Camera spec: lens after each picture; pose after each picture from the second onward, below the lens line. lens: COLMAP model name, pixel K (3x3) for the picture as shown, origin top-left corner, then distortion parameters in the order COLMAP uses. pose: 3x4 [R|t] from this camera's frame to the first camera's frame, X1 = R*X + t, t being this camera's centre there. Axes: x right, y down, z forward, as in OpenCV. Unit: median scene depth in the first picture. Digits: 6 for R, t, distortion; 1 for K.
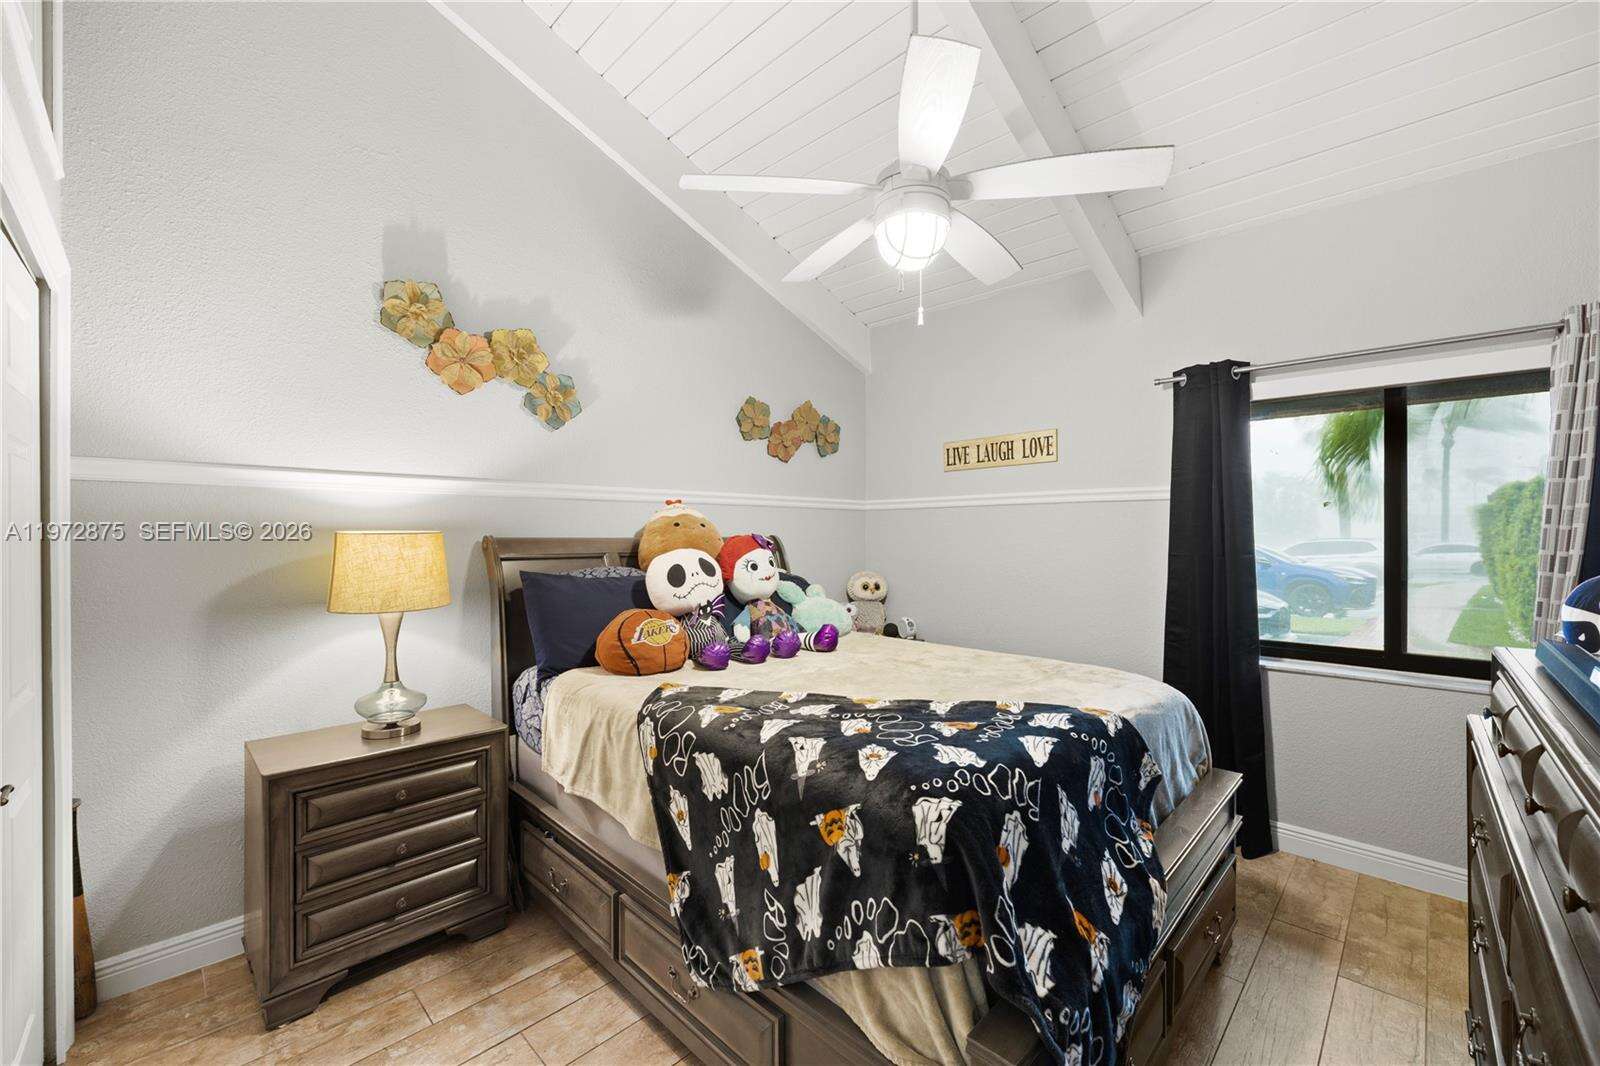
lens RADIAL K [[643.4, 0, 807.1], [0, 643.4, 534.1], [0, 0, 1]] dist [-0.003320, -0.000357]
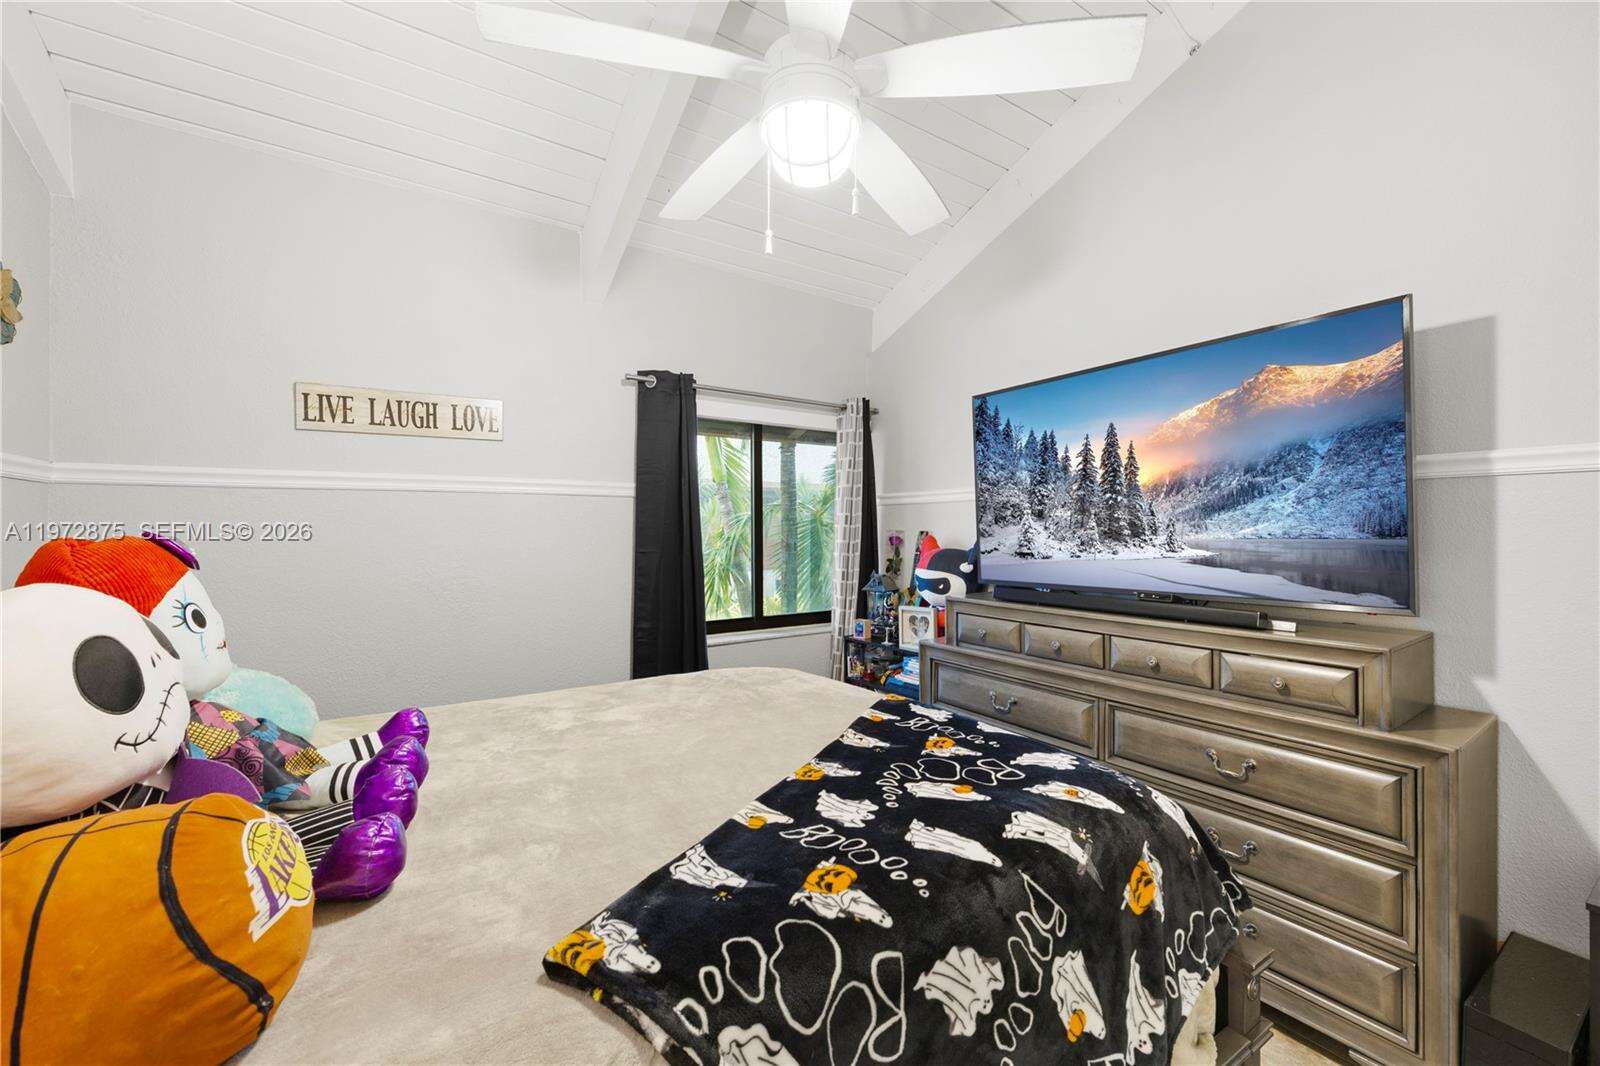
lens RADIAL K [[643.4, 0, 805.7], [0, 643.4, 529.3], [0, 0, 1]] dist [-0.003320, -0.000357]
pose [[0.208725, 0.000497, 0.977974, -0.584215], [0.003575, 0.999993, -0.001271, -0.001618], [-0.977968, 0.003762, 0.208721, 0.856329]]
